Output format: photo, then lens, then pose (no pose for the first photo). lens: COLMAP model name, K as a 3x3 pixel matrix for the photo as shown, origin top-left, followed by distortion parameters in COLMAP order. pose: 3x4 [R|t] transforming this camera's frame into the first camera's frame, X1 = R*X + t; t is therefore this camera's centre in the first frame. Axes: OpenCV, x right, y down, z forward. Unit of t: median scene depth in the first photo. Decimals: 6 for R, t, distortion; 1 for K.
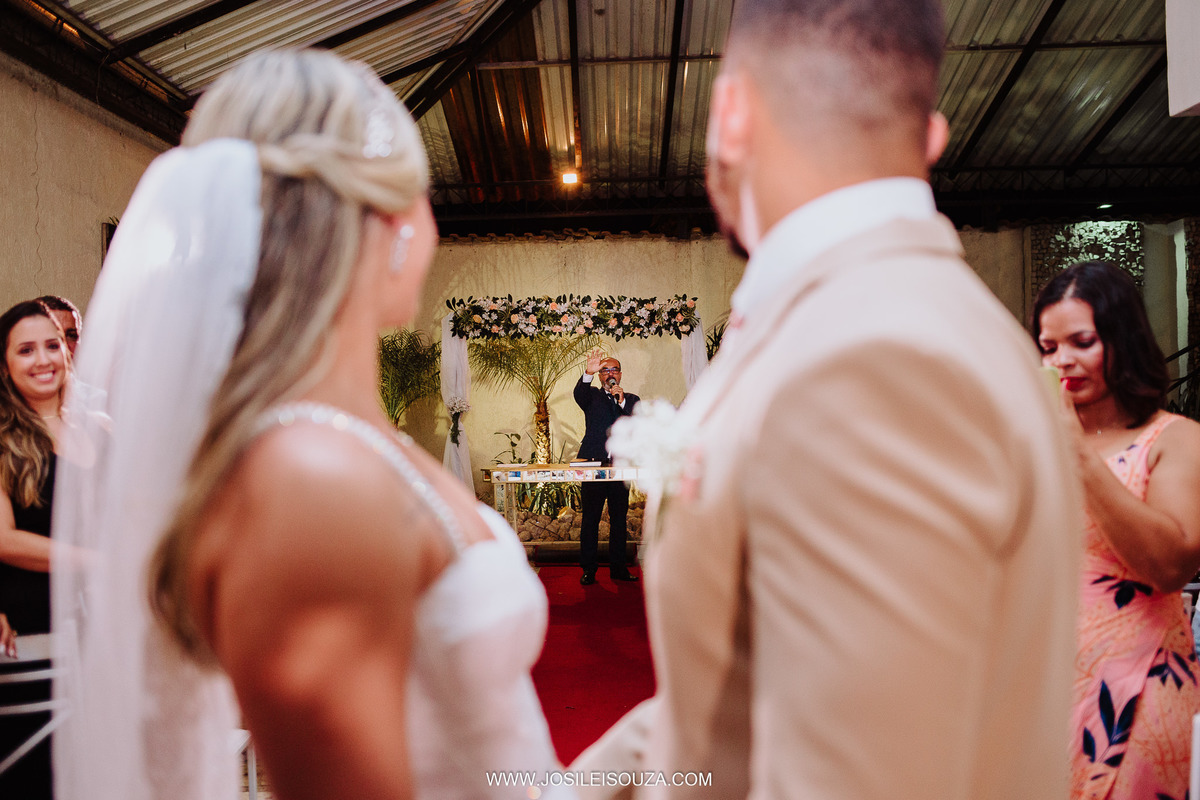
lens RADIAL K [[1162.0, 0, 600.0], [0, 1162.0, 400.0], [0, 0, 1]] dist [-0.007357, -0.002841]
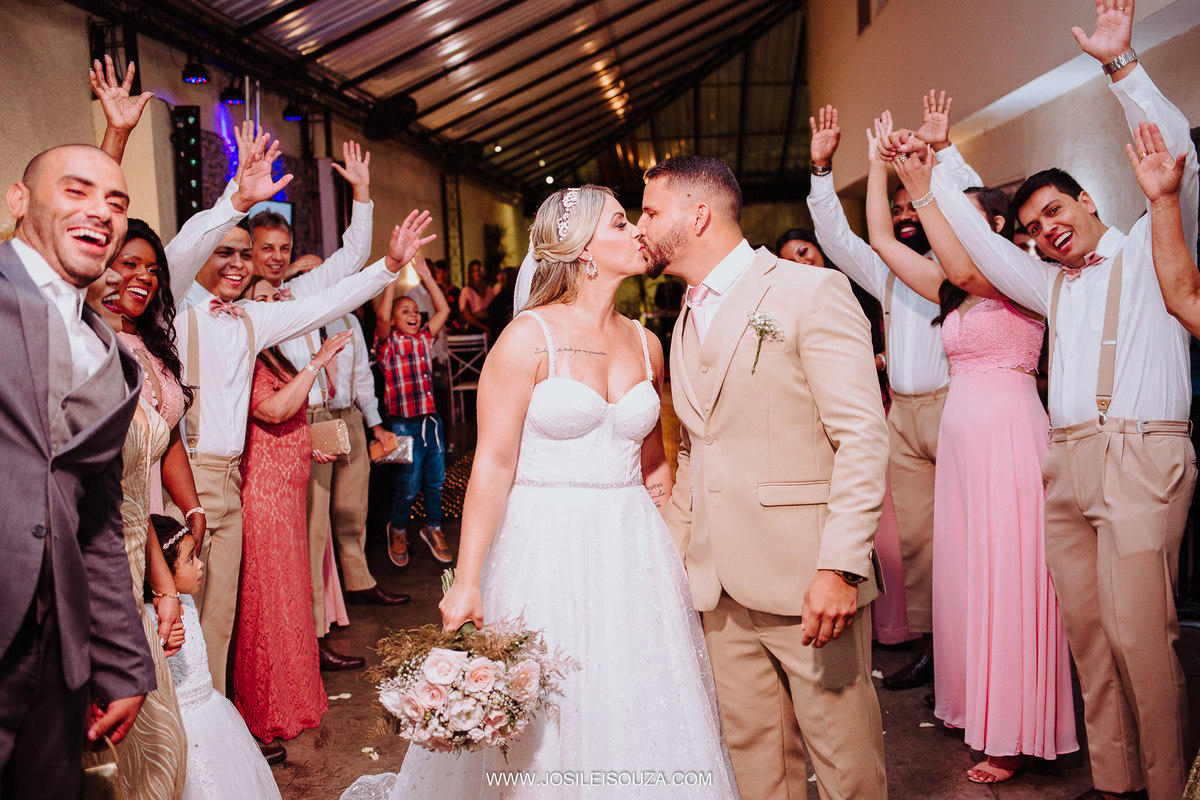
lens RADIAL K [[1162.0, 0, 600.0], [0, 1162.0, 400.0], [0, 0, 1]] dist [-0.007357, -0.002841]
pose [[0.996619, -0.014939, -0.080792, 0.051344], [0.022297, 0.995605, 0.090954, 0.012525], [0.079078, -0.092448, 0.992572, -1.357160]]
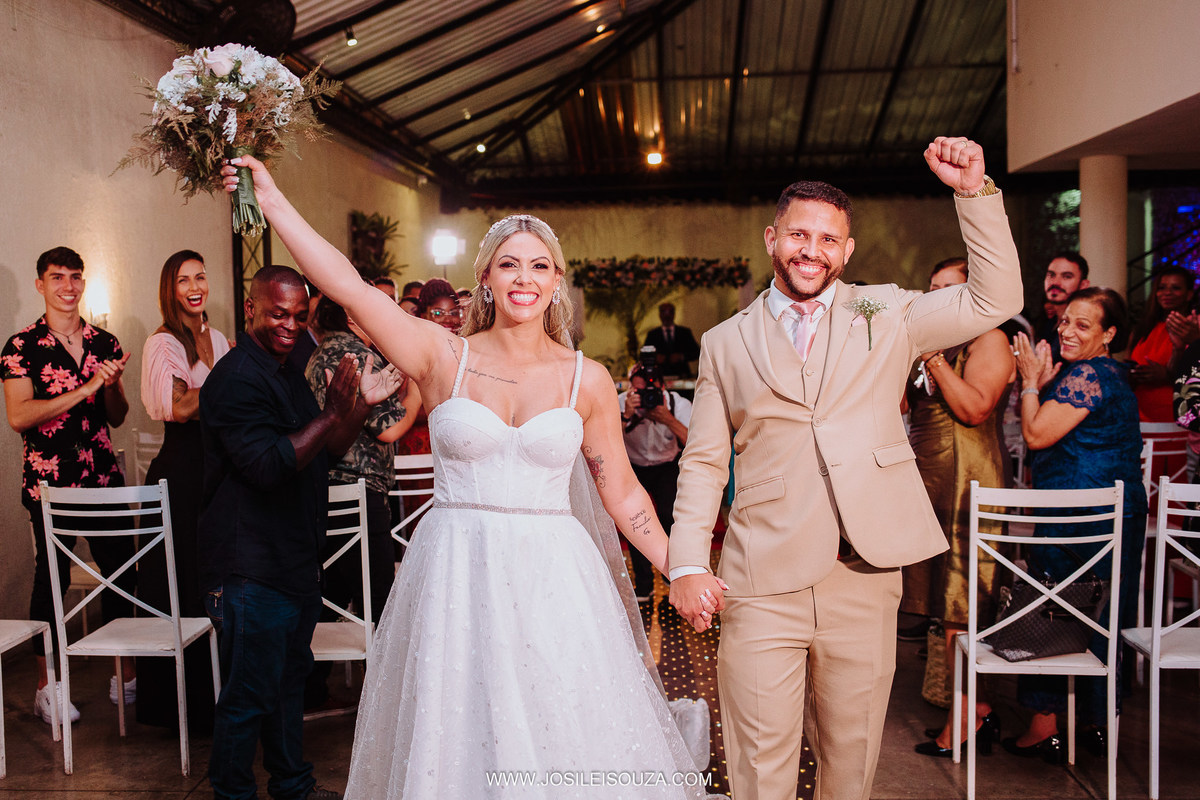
lens RADIAL K [[1237.9, 0, 562.7], [0, 1237.9, 403.3], [0, 0, 1]] dist [-0.020134, 0.009273]
pose [[0.996192, 0.008224, -0.086800, -0.007703], [-0.003324, 0.998400, 0.056450, 0.000985], [0.087125, -0.055946, 0.994625, -0.443679]]
